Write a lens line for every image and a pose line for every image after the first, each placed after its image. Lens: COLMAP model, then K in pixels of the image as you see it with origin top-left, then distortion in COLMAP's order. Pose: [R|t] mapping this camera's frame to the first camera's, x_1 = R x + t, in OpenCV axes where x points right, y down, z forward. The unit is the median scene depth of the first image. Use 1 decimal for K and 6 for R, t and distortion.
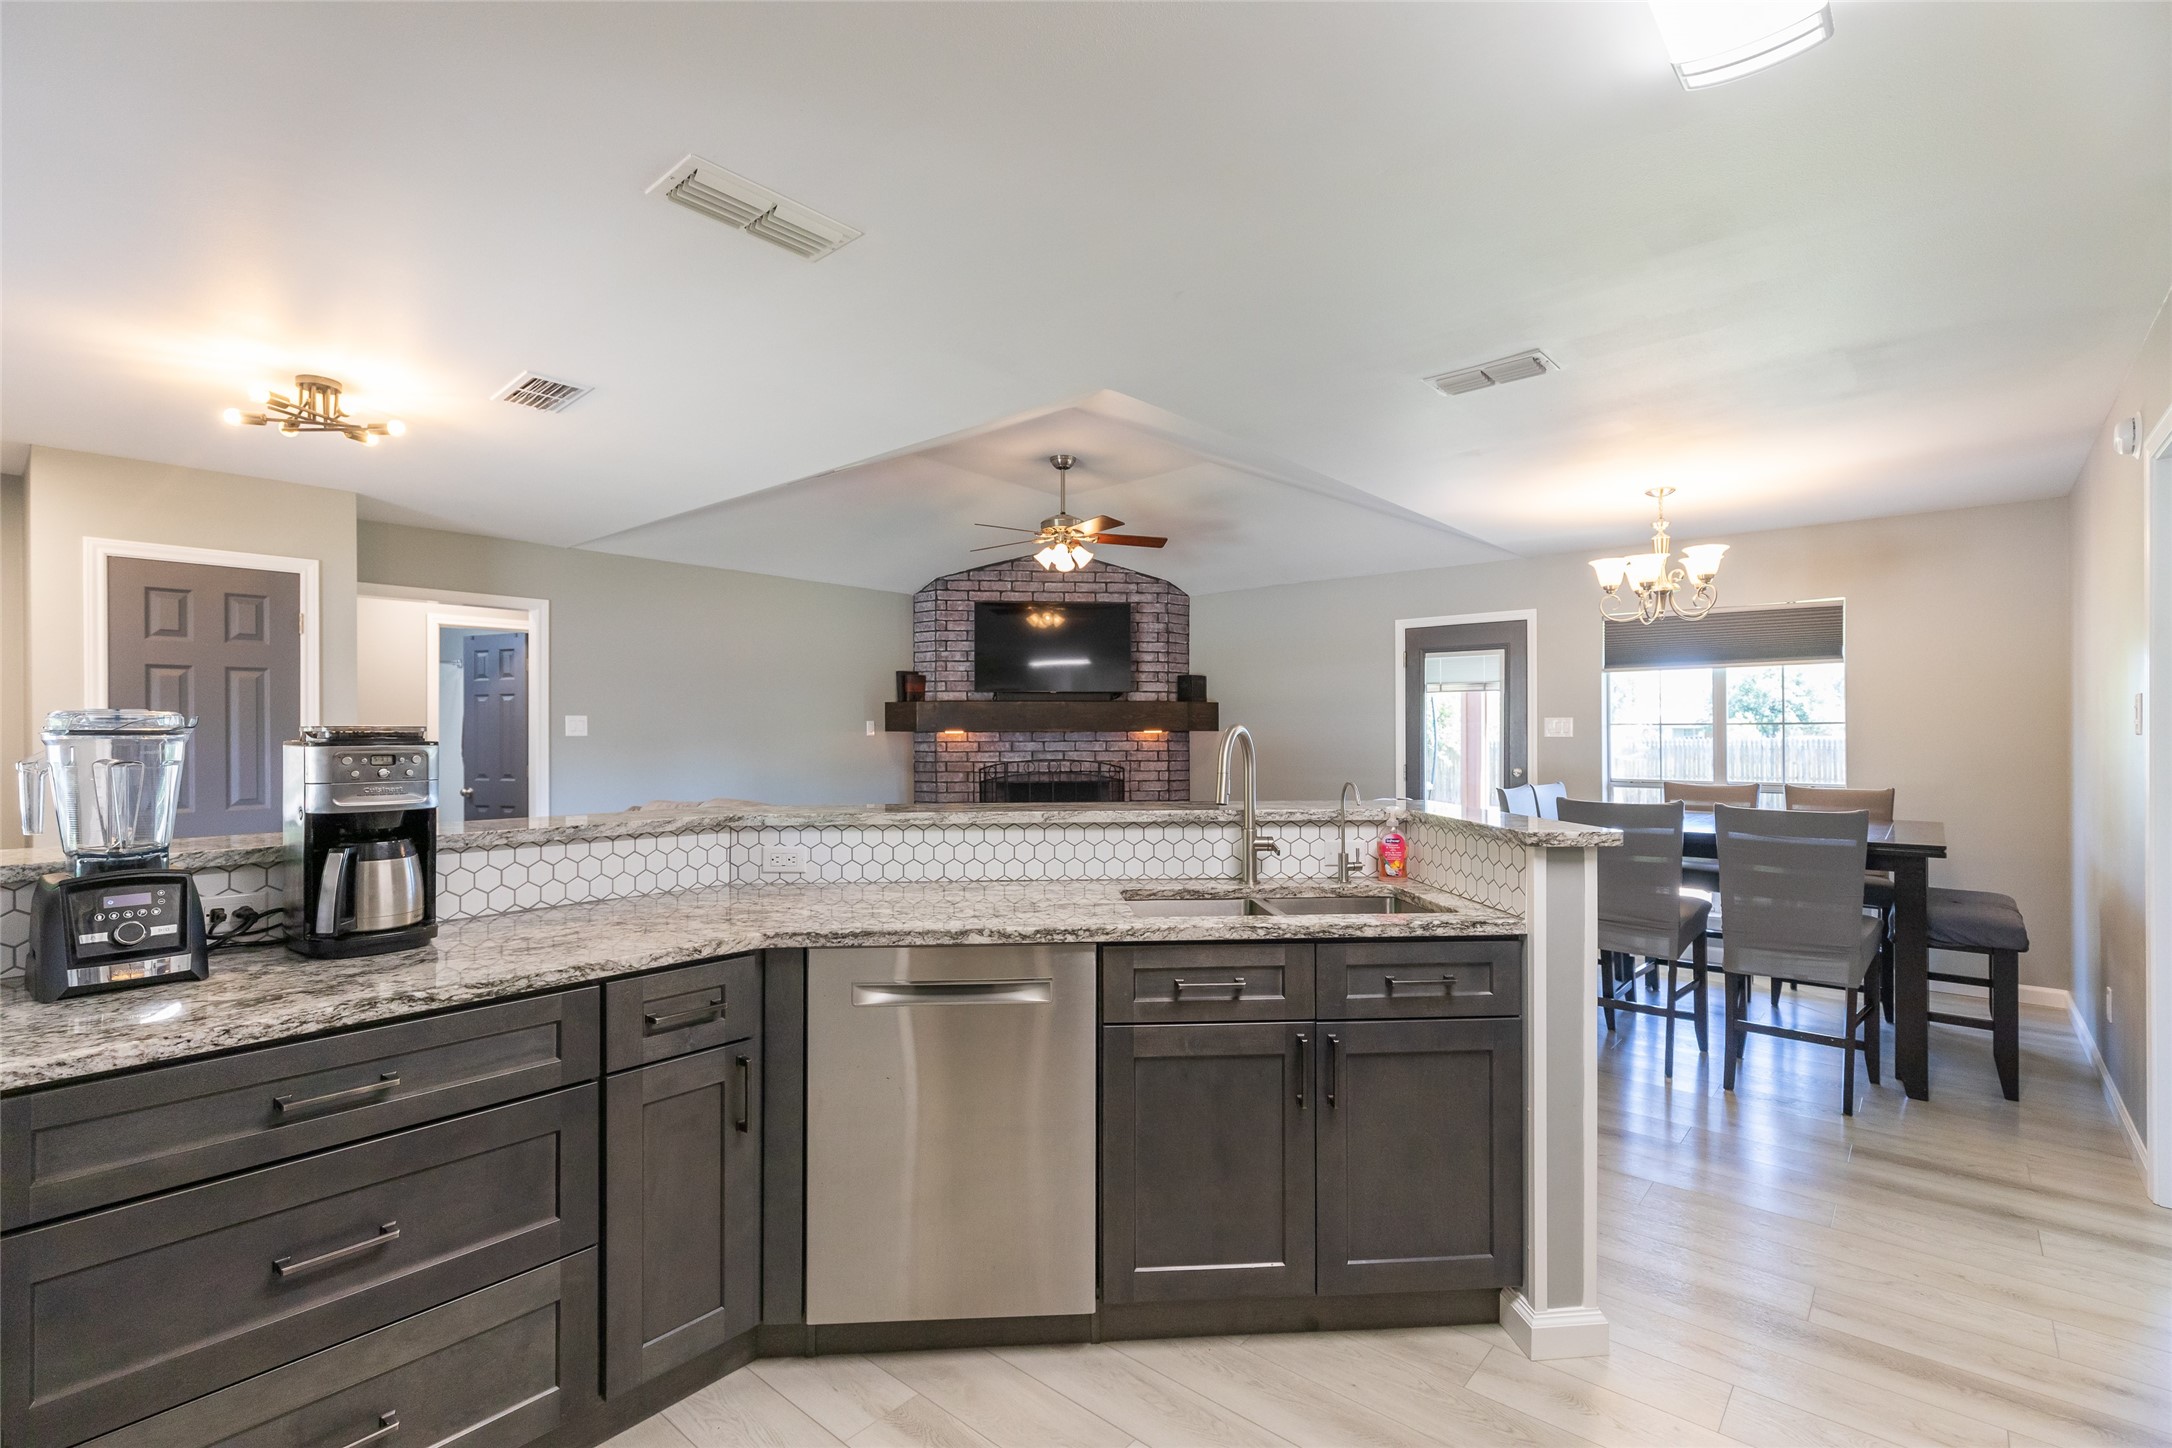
lens RADIAL K [[977.7, 0, 1092.3], [0, 977.7, 771.1], [0, 0, 1]] dist [0.011045, -0.004371]
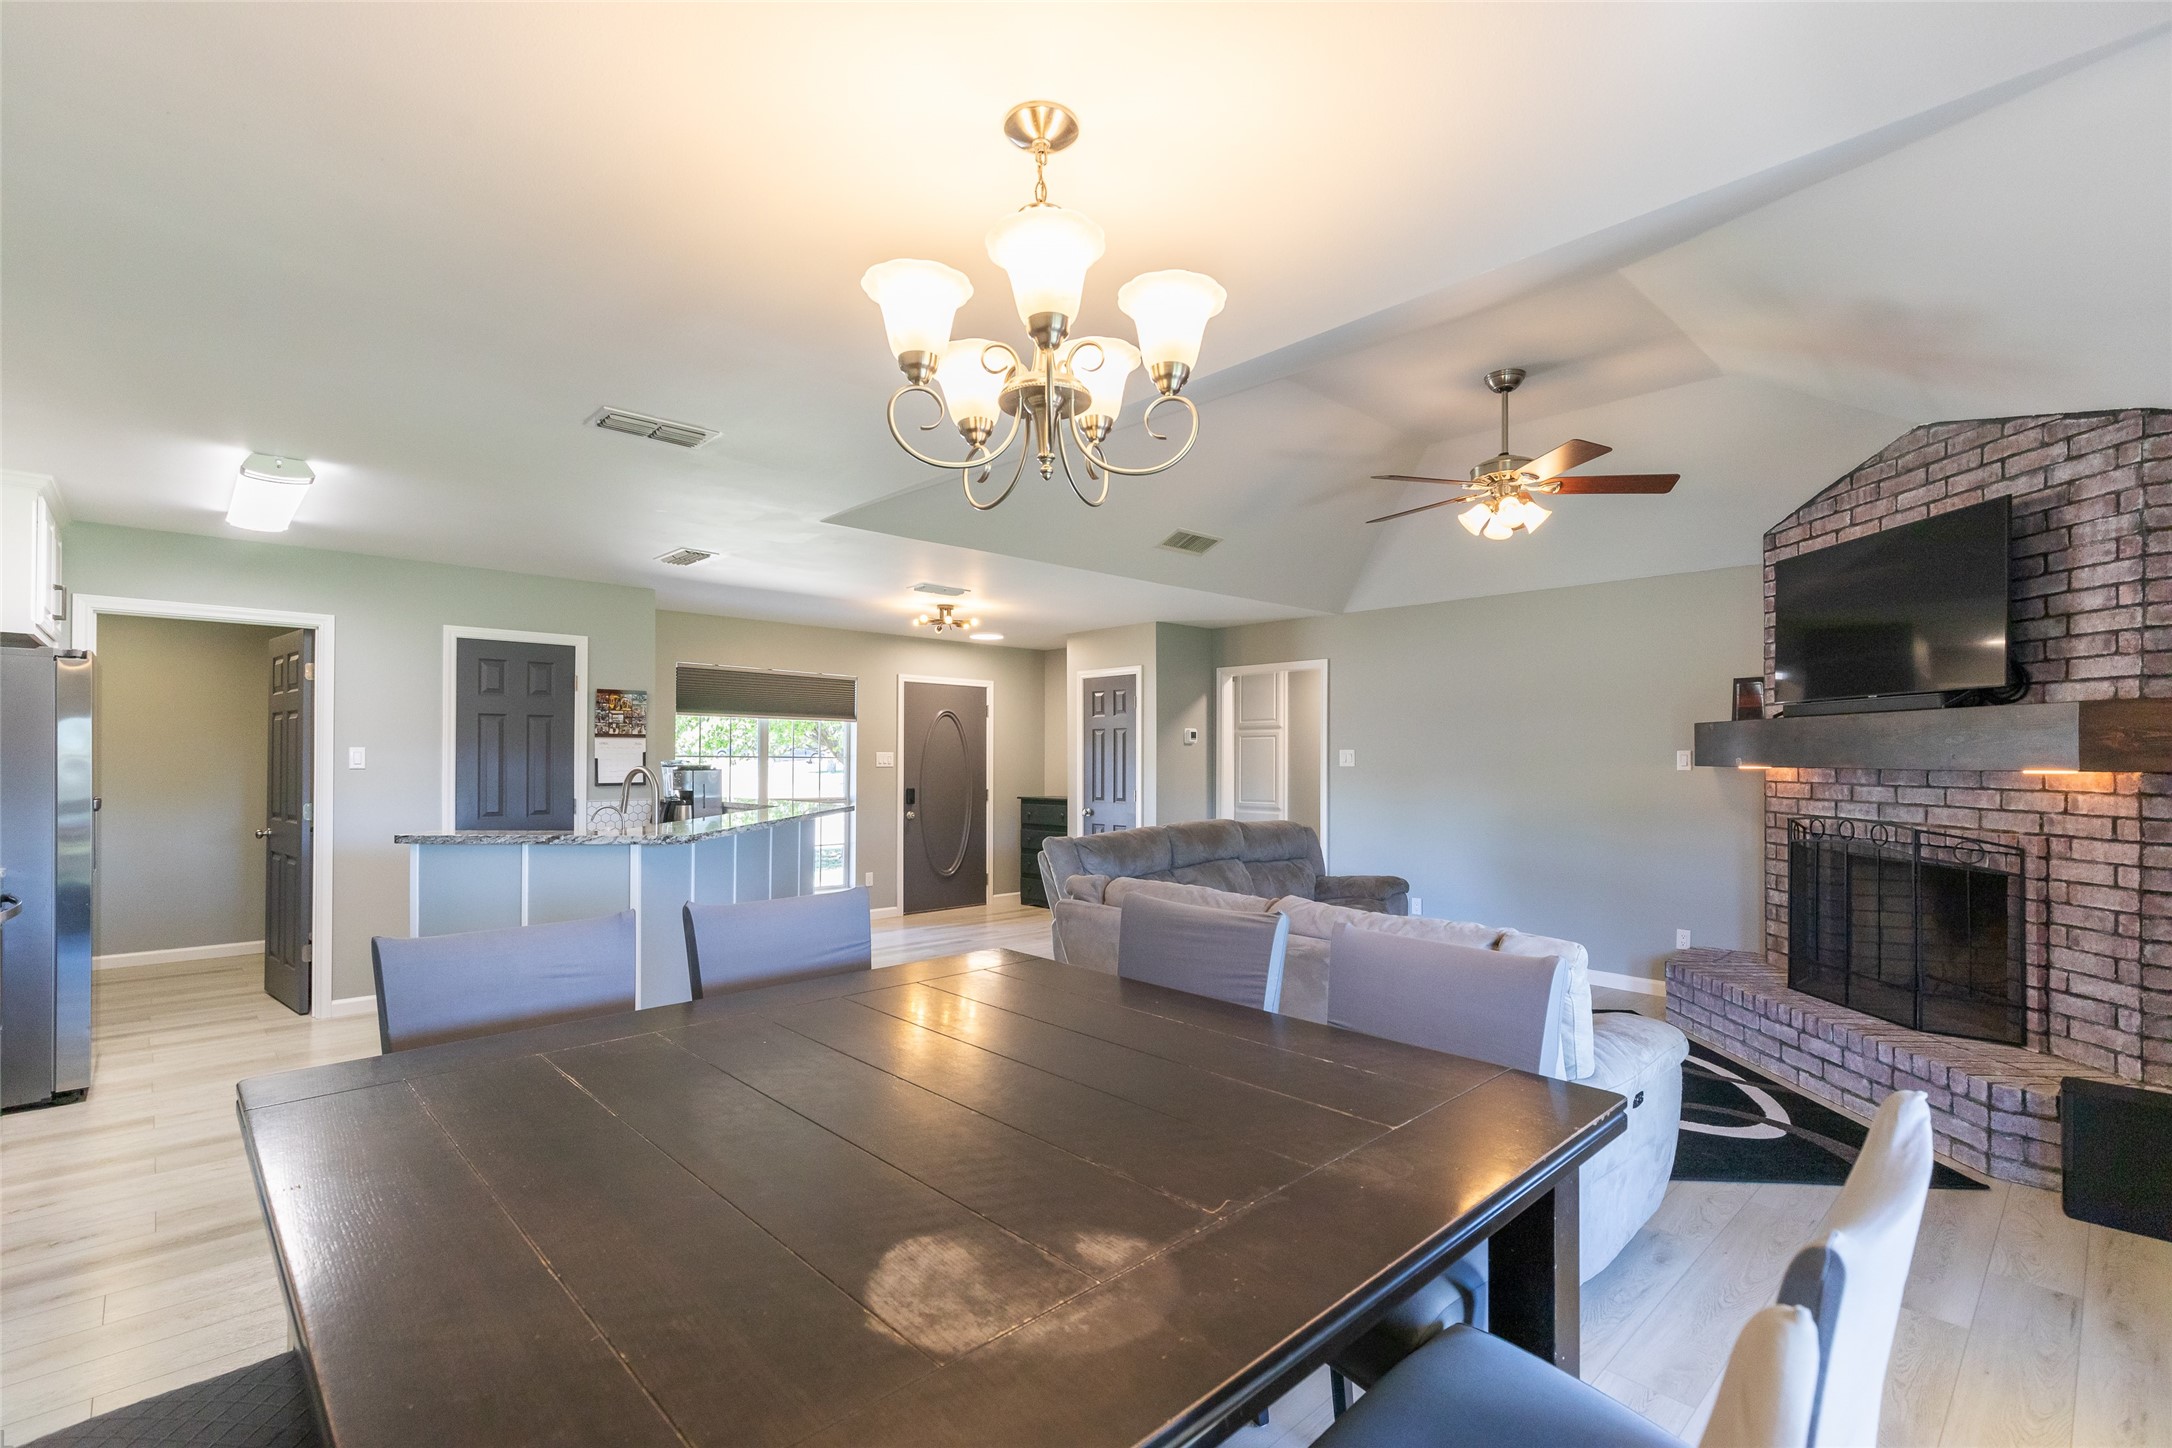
lens RADIAL K [[977.7, 0, 1075.7], [0, 977.7, 752.7], [0, 0, 1]] dist [0.011045, -0.004371]
pose [[-0.111668, -0.001985, -0.993744, 0.544009], [-0.039320, 0.999224, 0.002423, -0.032601], [0.992967, 0.039345, -0.111659, 0.610154]]
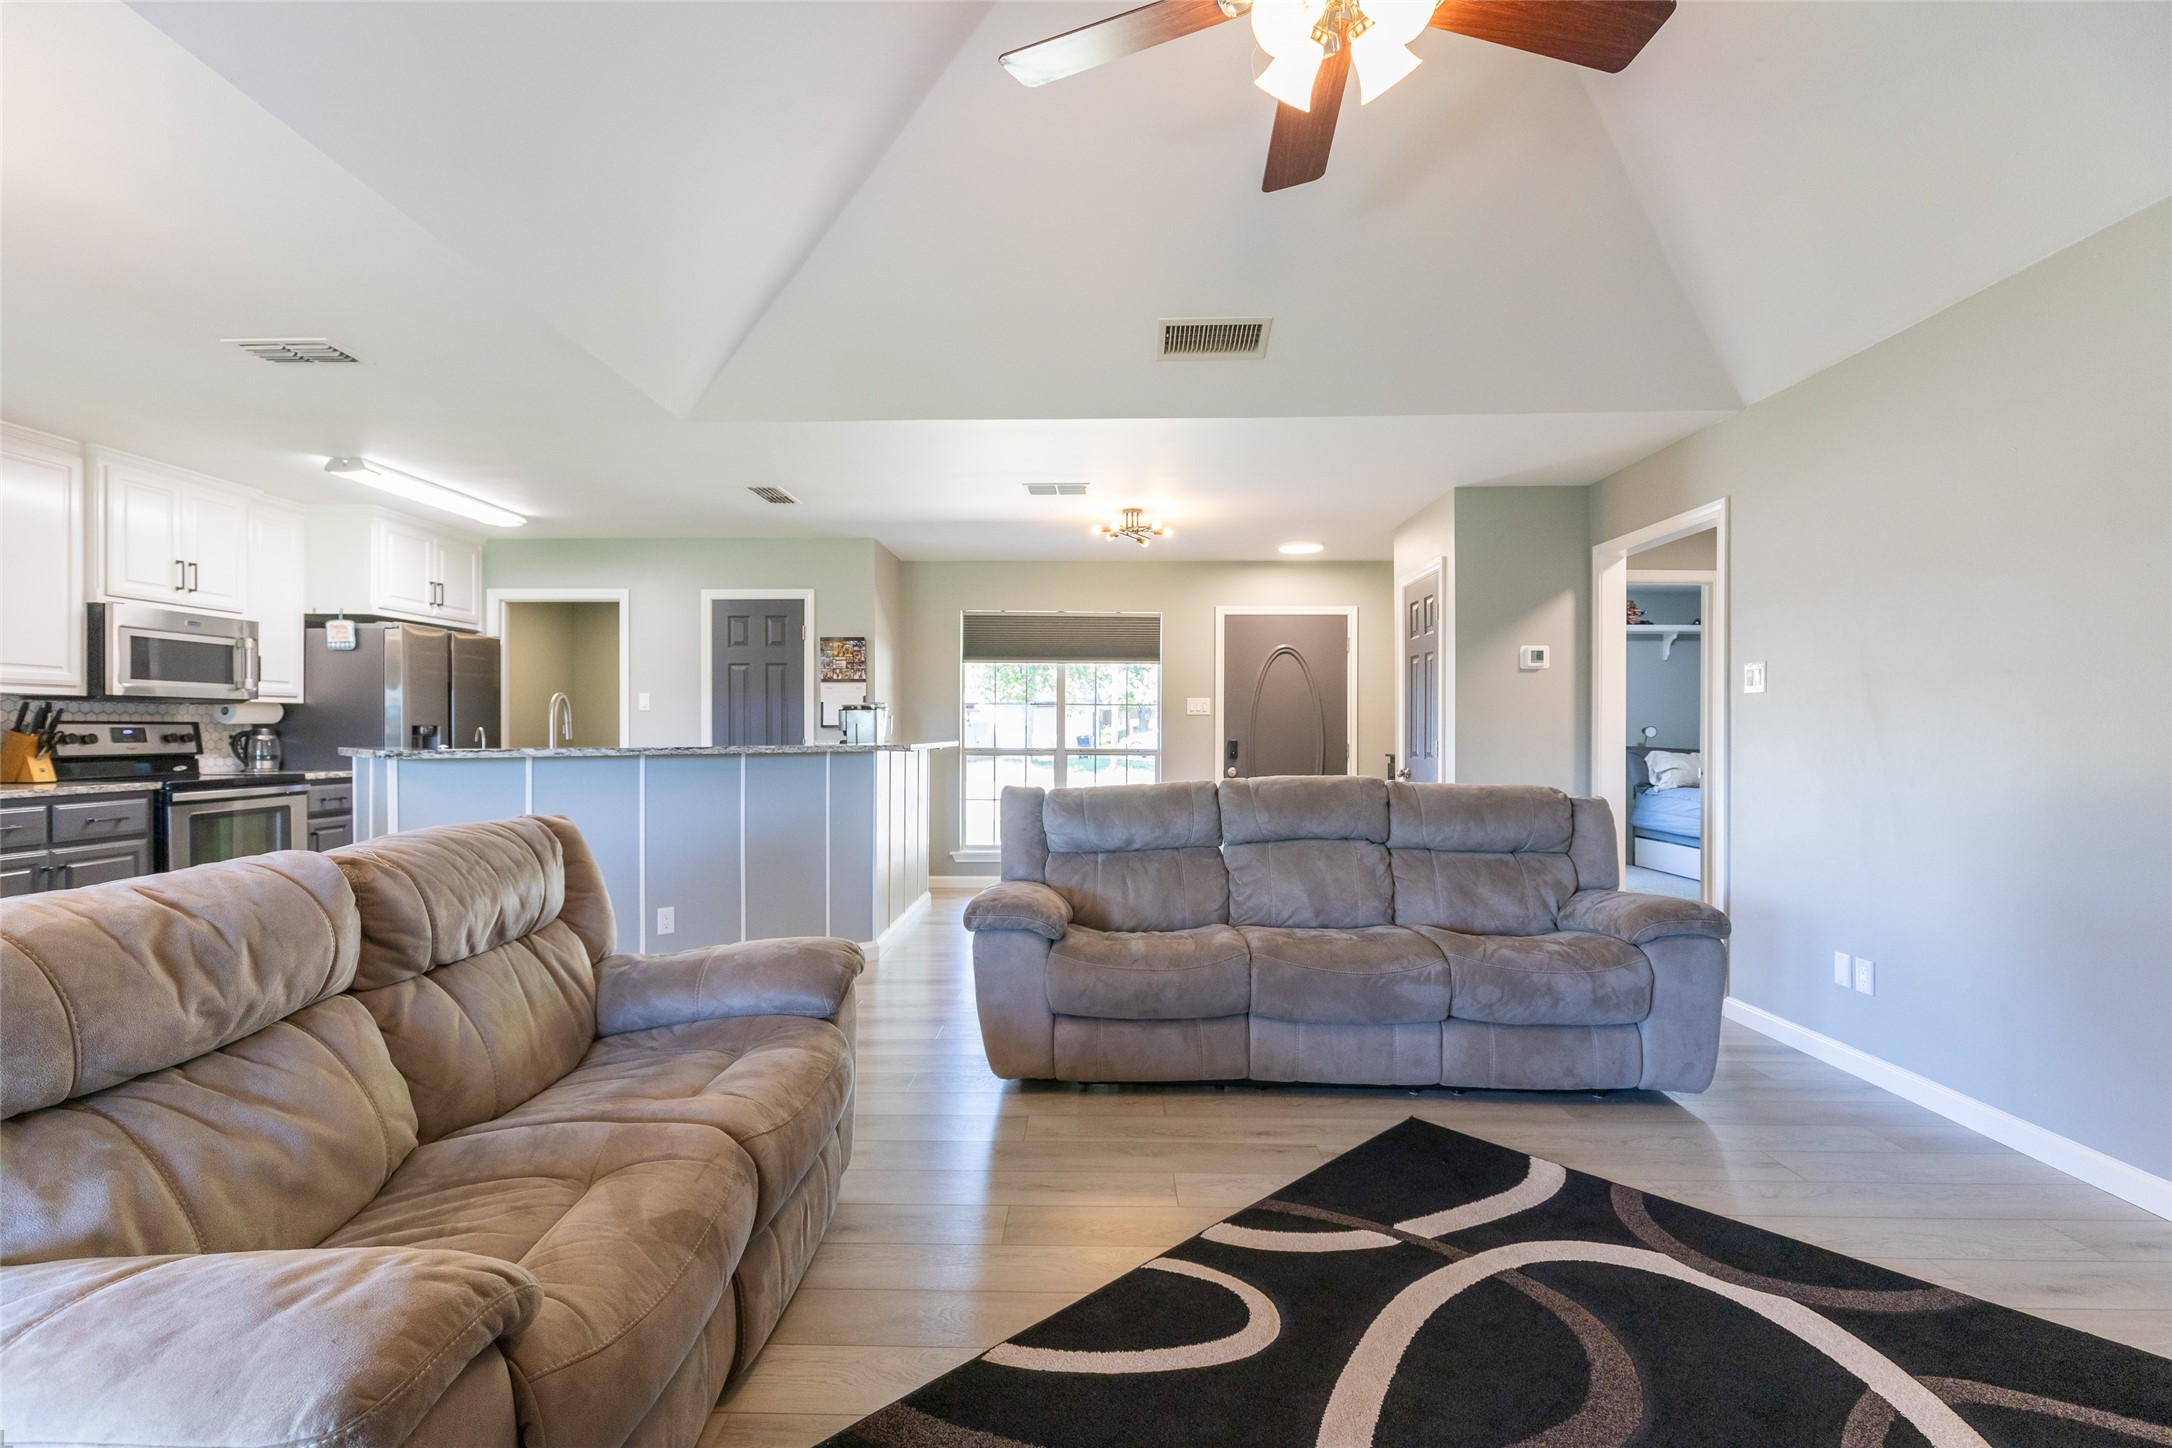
lens RADIAL K [[977.7, 0, 1080.9], [0, 977.7, 724.6], [0, 0, 1]] dist [0.011045, -0.004371]
pose [[-0.770066, -0.002179, -0.637961, 0.168256], [-0.021394, 0.999520, 0.022409, -0.015583], [0.637606, 0.030905, -0.769743, 0.924248]]
